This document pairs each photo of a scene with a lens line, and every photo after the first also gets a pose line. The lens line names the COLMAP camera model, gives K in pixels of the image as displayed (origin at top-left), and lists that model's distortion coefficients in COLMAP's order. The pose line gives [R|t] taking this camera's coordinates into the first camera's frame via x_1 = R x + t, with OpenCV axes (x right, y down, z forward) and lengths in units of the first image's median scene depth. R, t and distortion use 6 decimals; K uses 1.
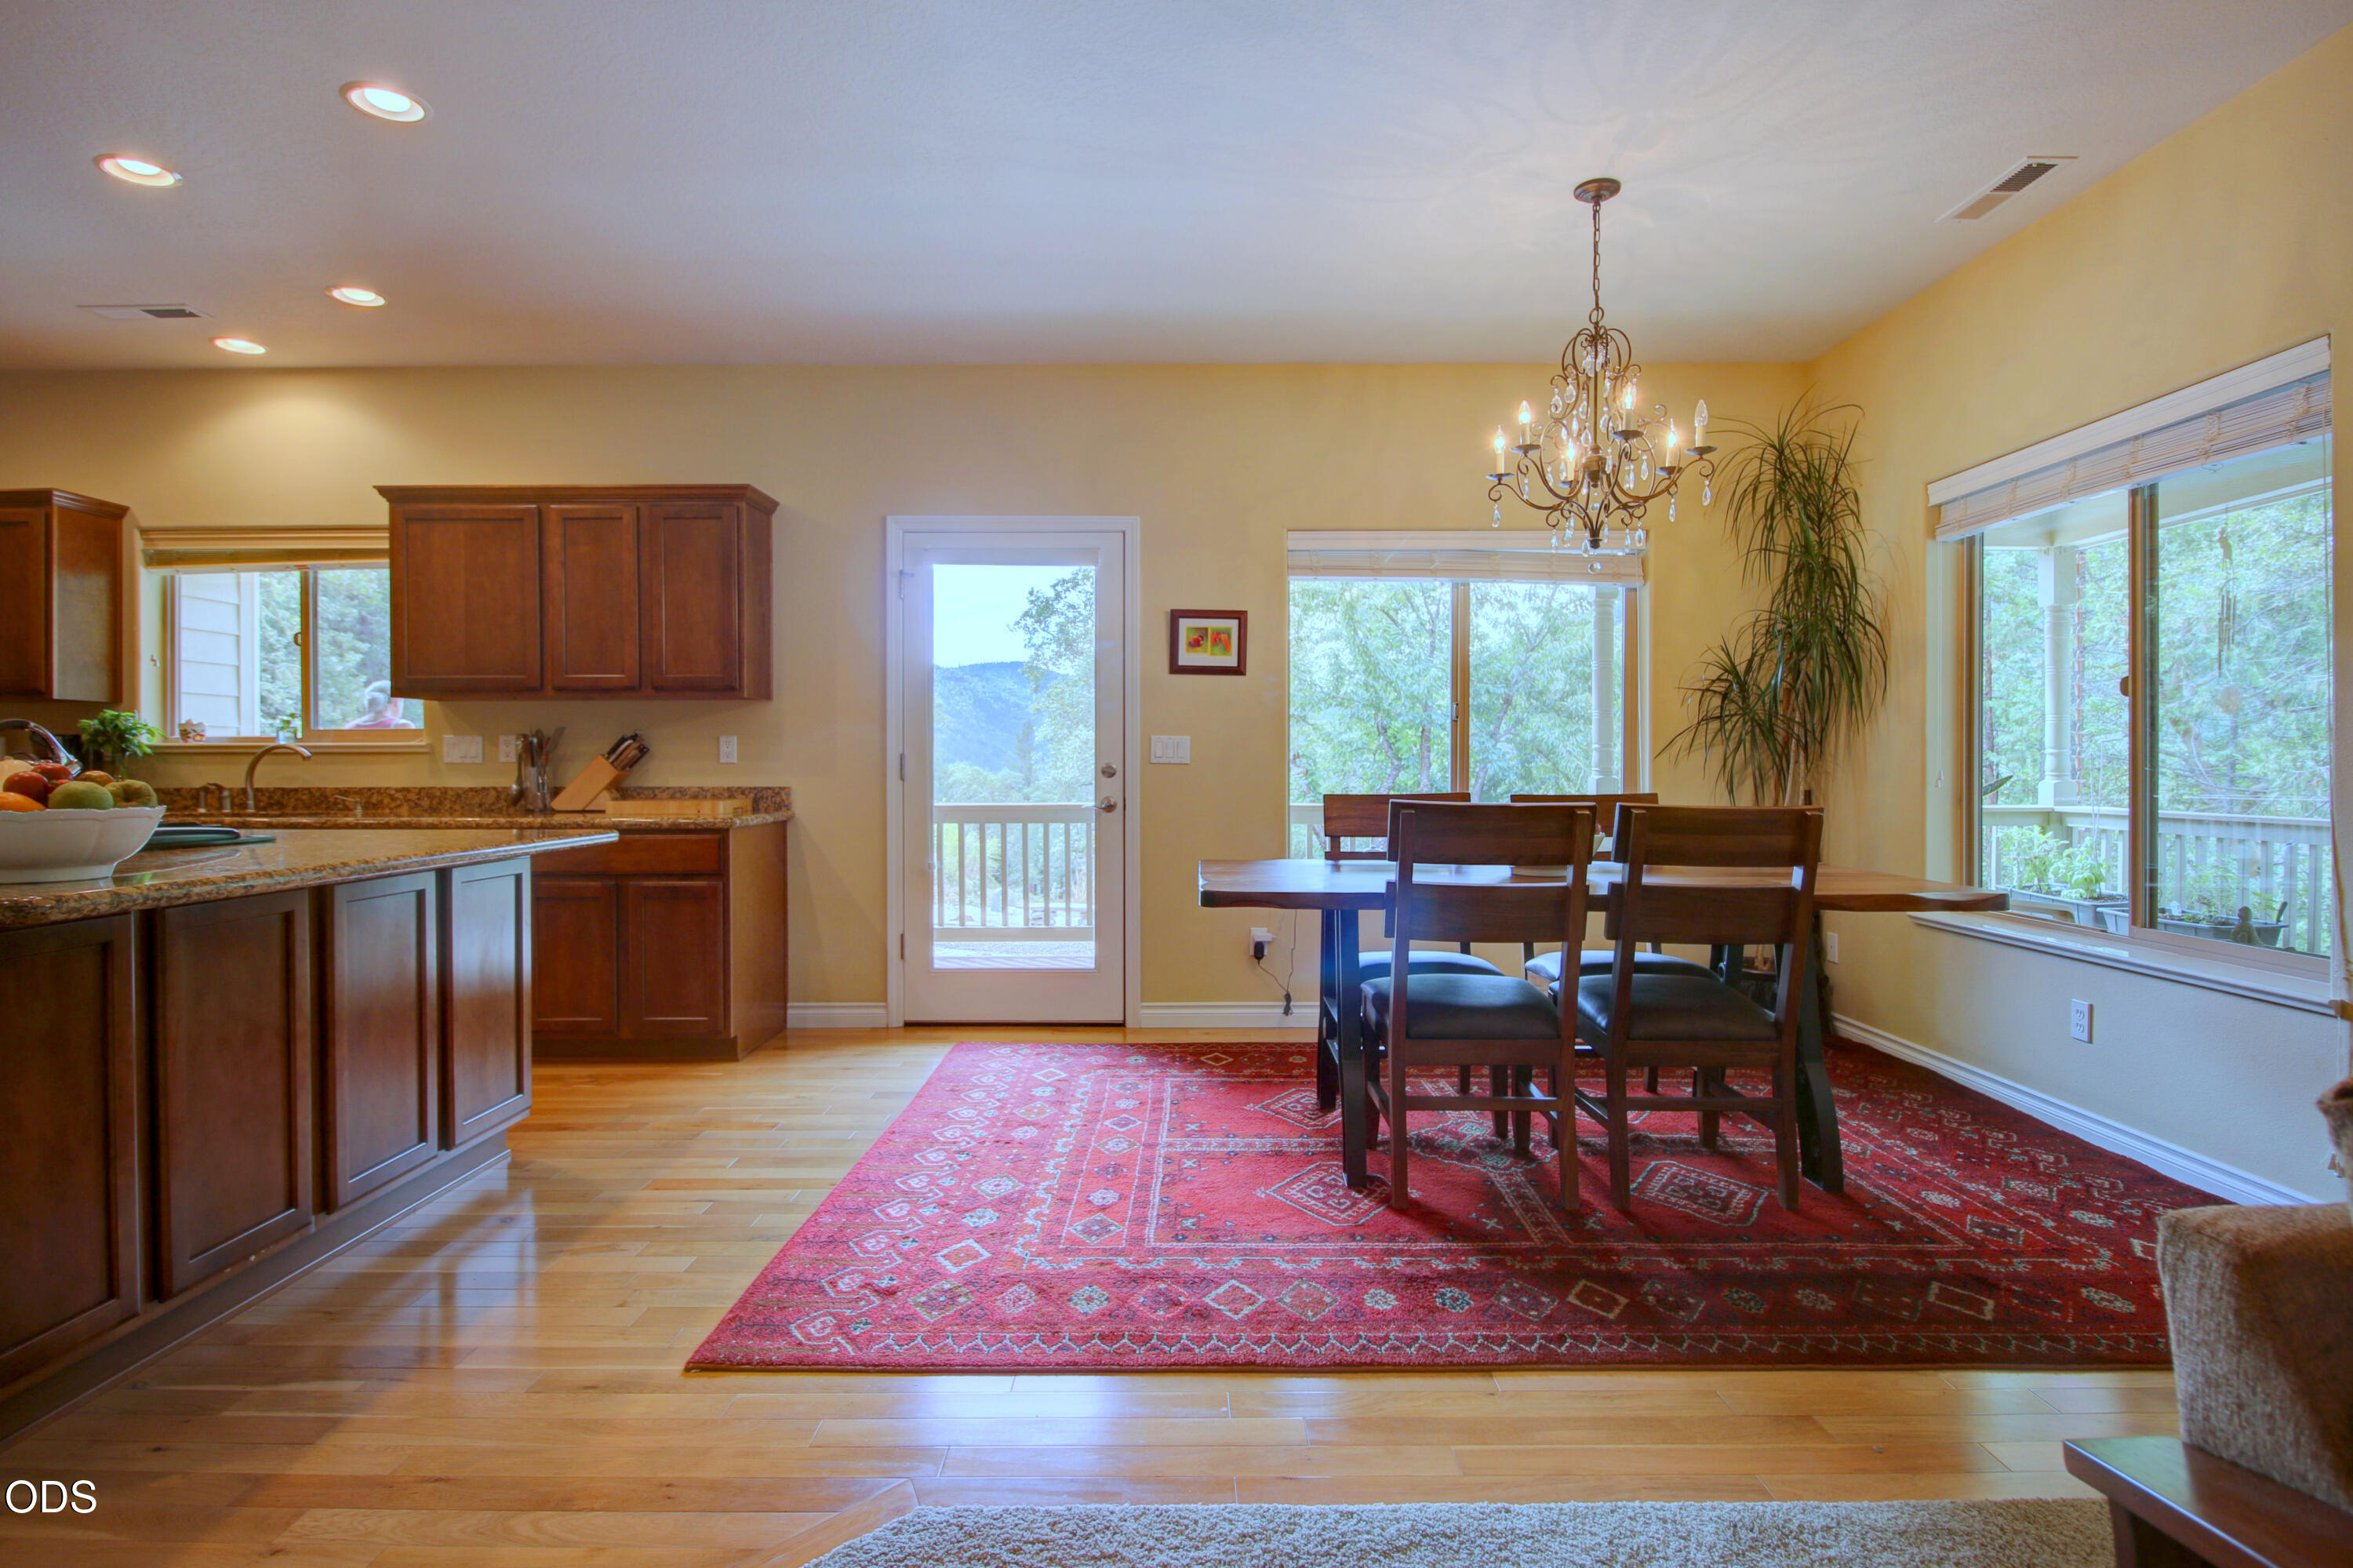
lens RADIAL K [[1194.4, 0, 1185.7], [0, 1194.4, 774.1], [0, 0, 1]] dist [-0.003604, -0.008095]
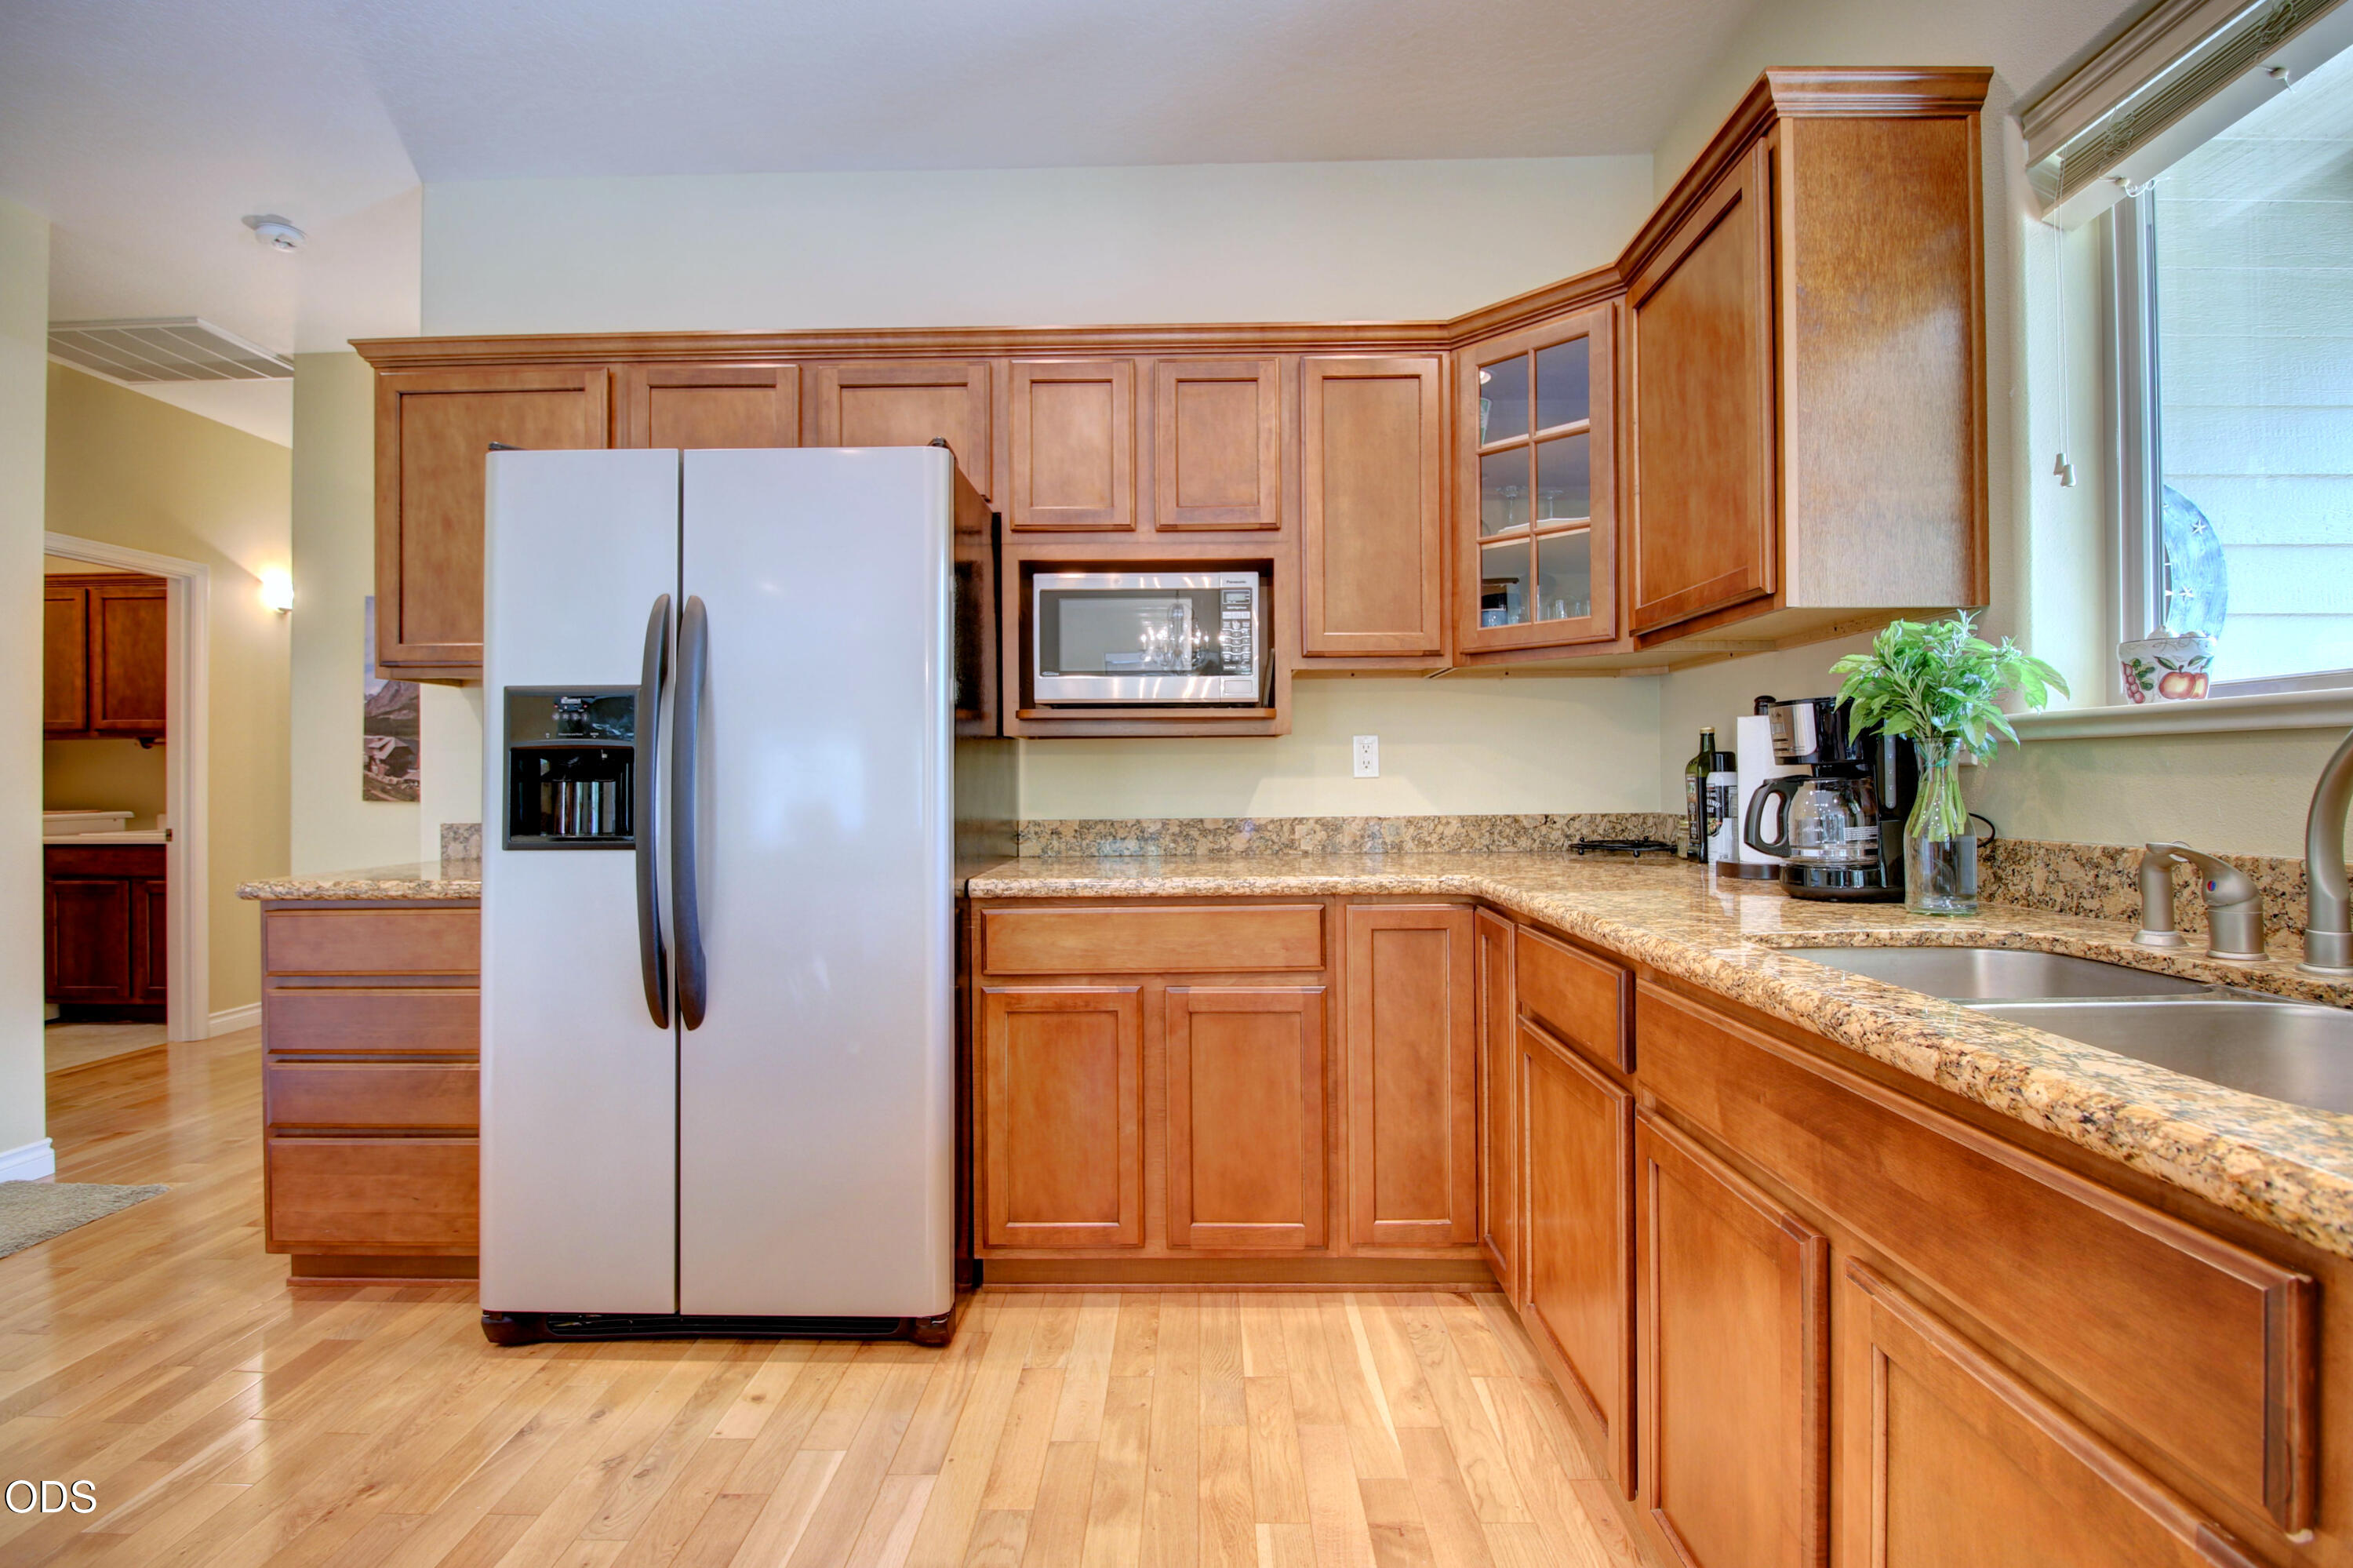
lens RADIAL K [[1100.0, 0, 1184.9], [0, 1100.0, 769.7], [0, 0, 1]] dist [-0.000166, -0.011612]
pose [[-0.022581, -0.003820, -0.999738, -0.569741], [-0.000919, 0.999992, -0.003800, -0.007823], [0.999745, 0.000833, -0.022585, 0.781955]]
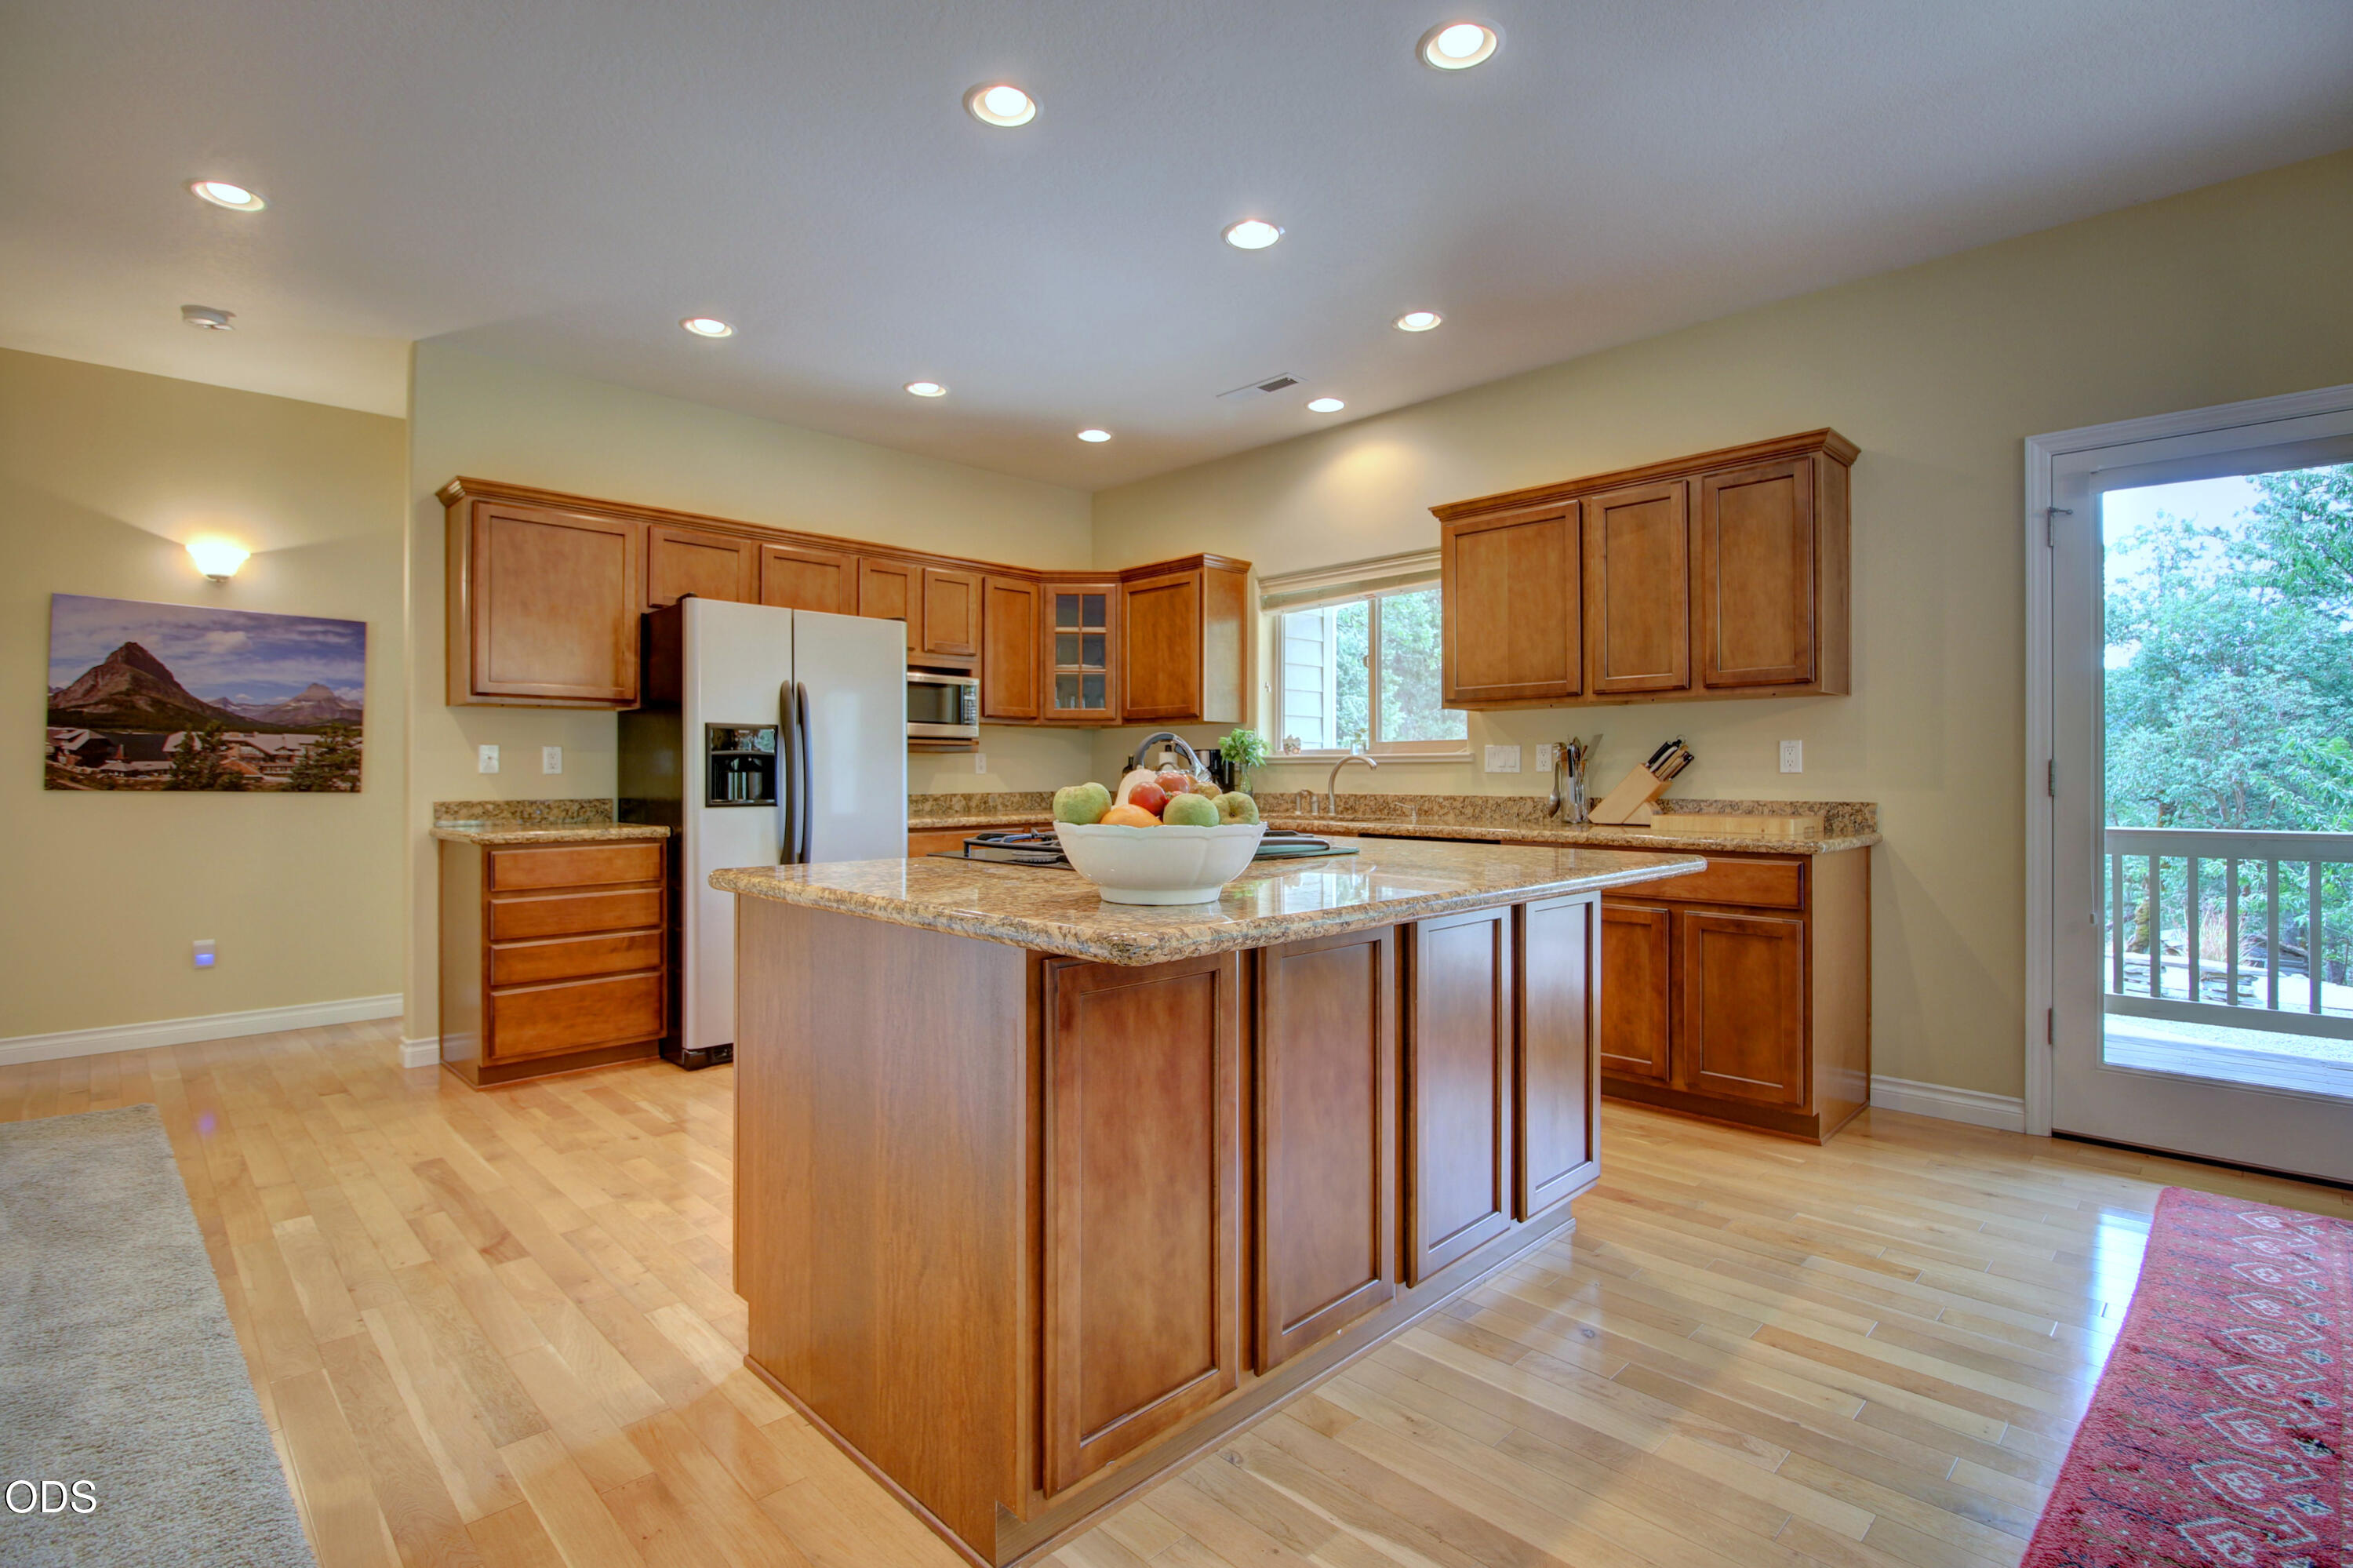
lens RADIAL K [[1100.0, 0, 1184.6], [0, 1100.0, 769.3], [0, 0, 1]] dist [-0.000166, -0.011612]
pose [[0.700809, -0.001245, -0.713348, -0.136856], [-0.007466, 0.999931, -0.009080, -0.001527], [0.713310, 0.011689, 0.700751, 0.163852]]
